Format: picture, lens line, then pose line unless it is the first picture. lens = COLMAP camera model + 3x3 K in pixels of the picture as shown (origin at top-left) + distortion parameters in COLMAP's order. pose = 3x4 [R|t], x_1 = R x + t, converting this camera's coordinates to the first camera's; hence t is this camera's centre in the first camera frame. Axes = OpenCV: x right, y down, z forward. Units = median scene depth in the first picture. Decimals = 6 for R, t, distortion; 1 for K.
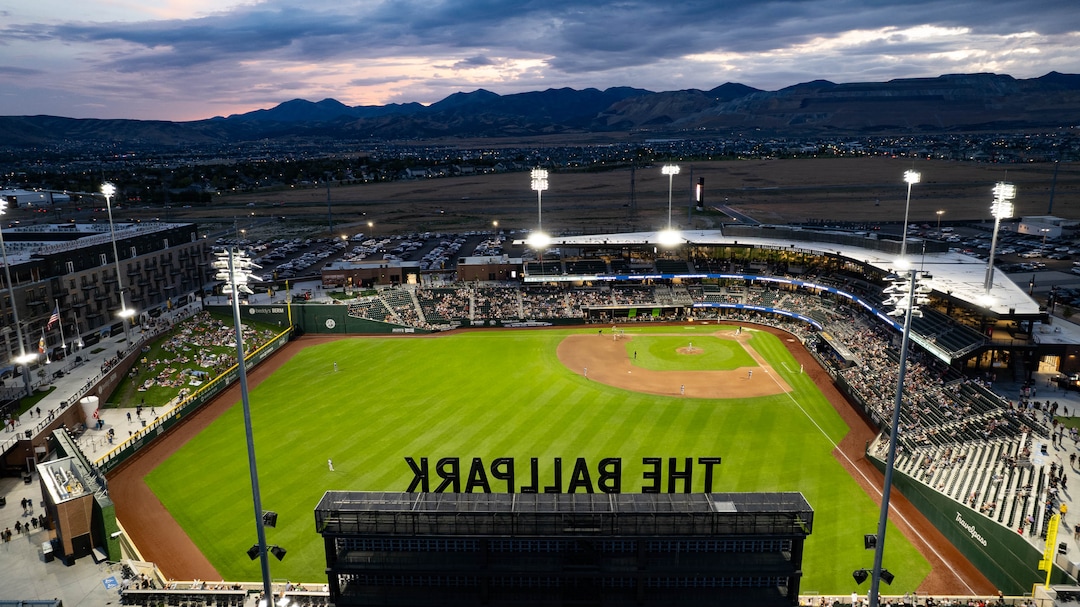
lens RADIAL K [[695.7, 0, 540.0], [0, 695.7, 303.5], [0, 0, 1]] dist [-0.078870, 0.069851]
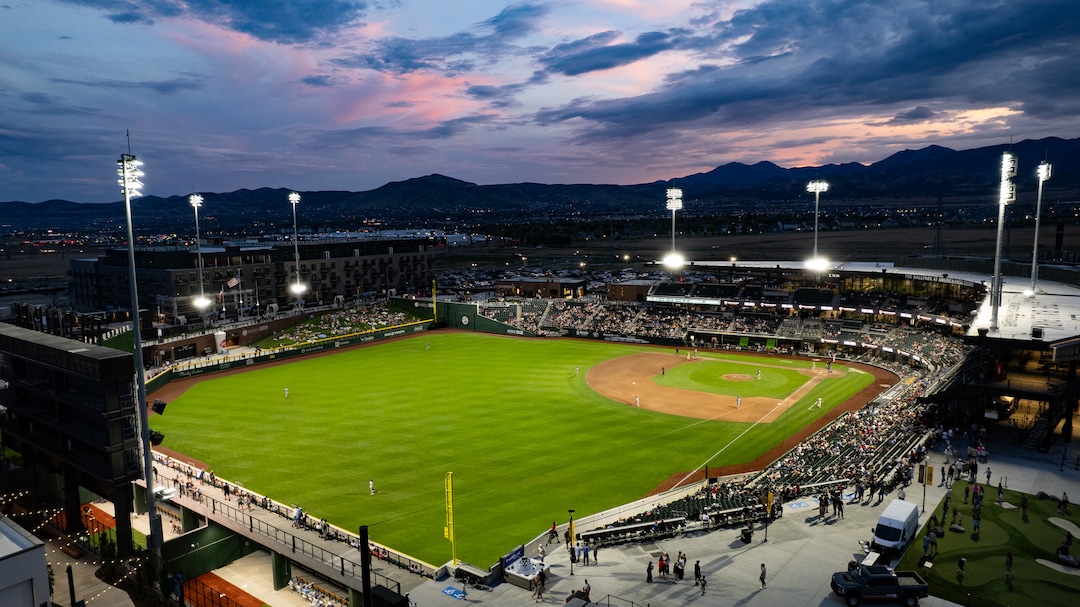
lens RADIAL K [[688.3, 0, 540.0], [0, 688.3, 303.5], [0, 0, 1]] dist [-0.081230, 0.071594]
pose [[0.816457, 0.068770, -0.573296, 0.116605], [-0.118749, 0.991656, -0.050161, 0.011292], [0.565063, 0.109032, 0.817811, 0.032036]]
